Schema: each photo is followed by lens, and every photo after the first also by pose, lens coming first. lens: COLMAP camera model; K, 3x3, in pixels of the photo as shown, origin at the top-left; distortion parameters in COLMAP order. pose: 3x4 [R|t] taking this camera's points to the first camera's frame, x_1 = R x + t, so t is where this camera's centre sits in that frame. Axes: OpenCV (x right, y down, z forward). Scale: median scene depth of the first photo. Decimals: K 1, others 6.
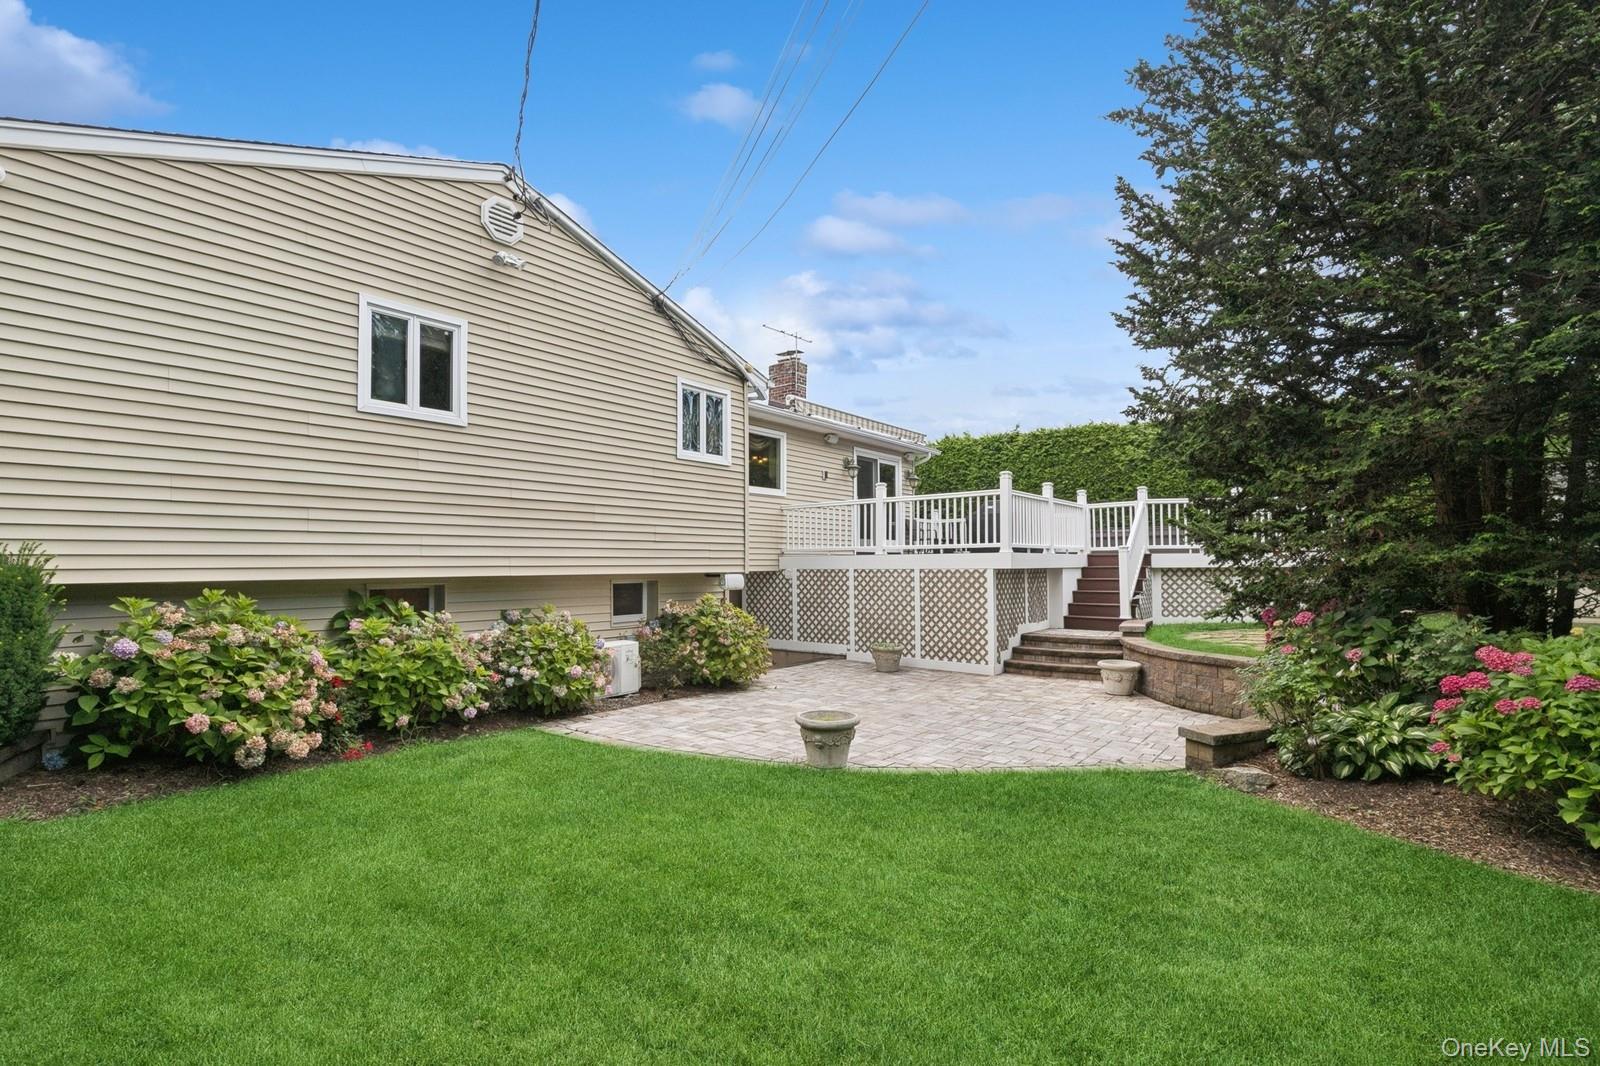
lens RADIAL K [[726.7, 0, 796.7], [0, 726.7, 549.2], [0, 0, 1]] dist [-0.000094, -0.000279]
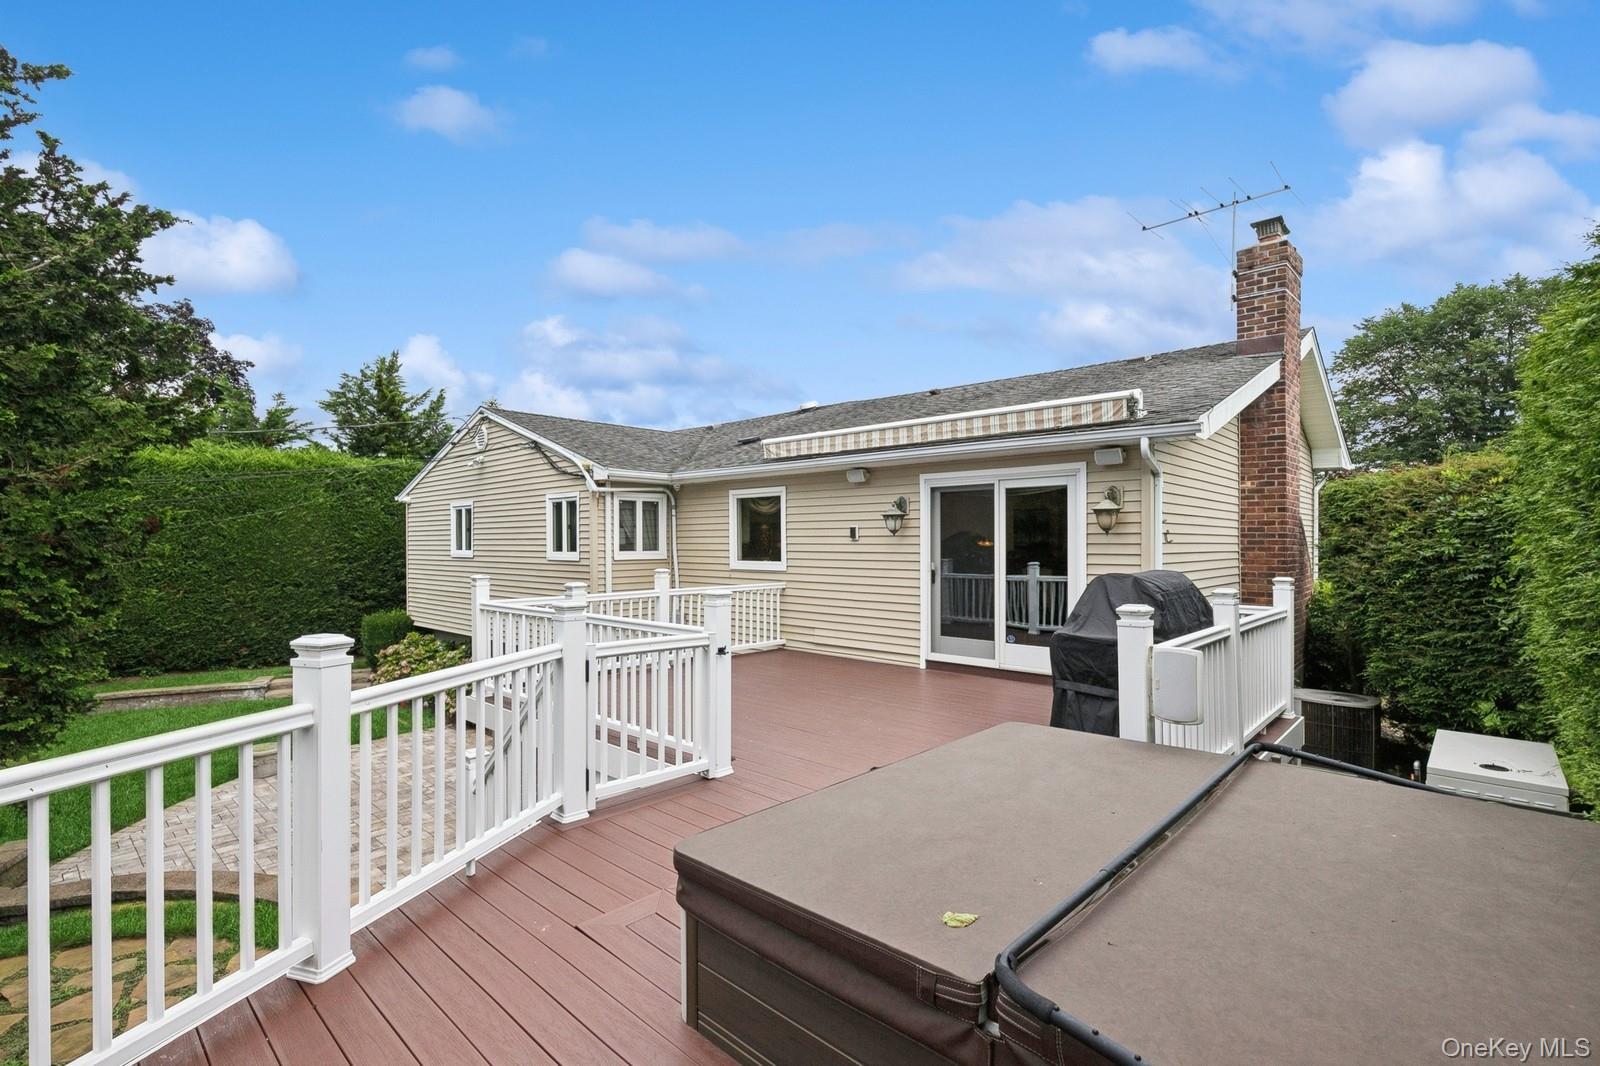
lens RADIAL K [[726.7, 0, 796.7], [0, 726.7, 549.2], [0, 0, 1]] dist [-0.000094, -0.000279]
pose [[-0.093479, 0.015533, -0.995500, 0.784010], [0.025419, 0.999590, 0.013209, -0.111932], [0.995297, -0.024069, -0.093835, 1.158590]]
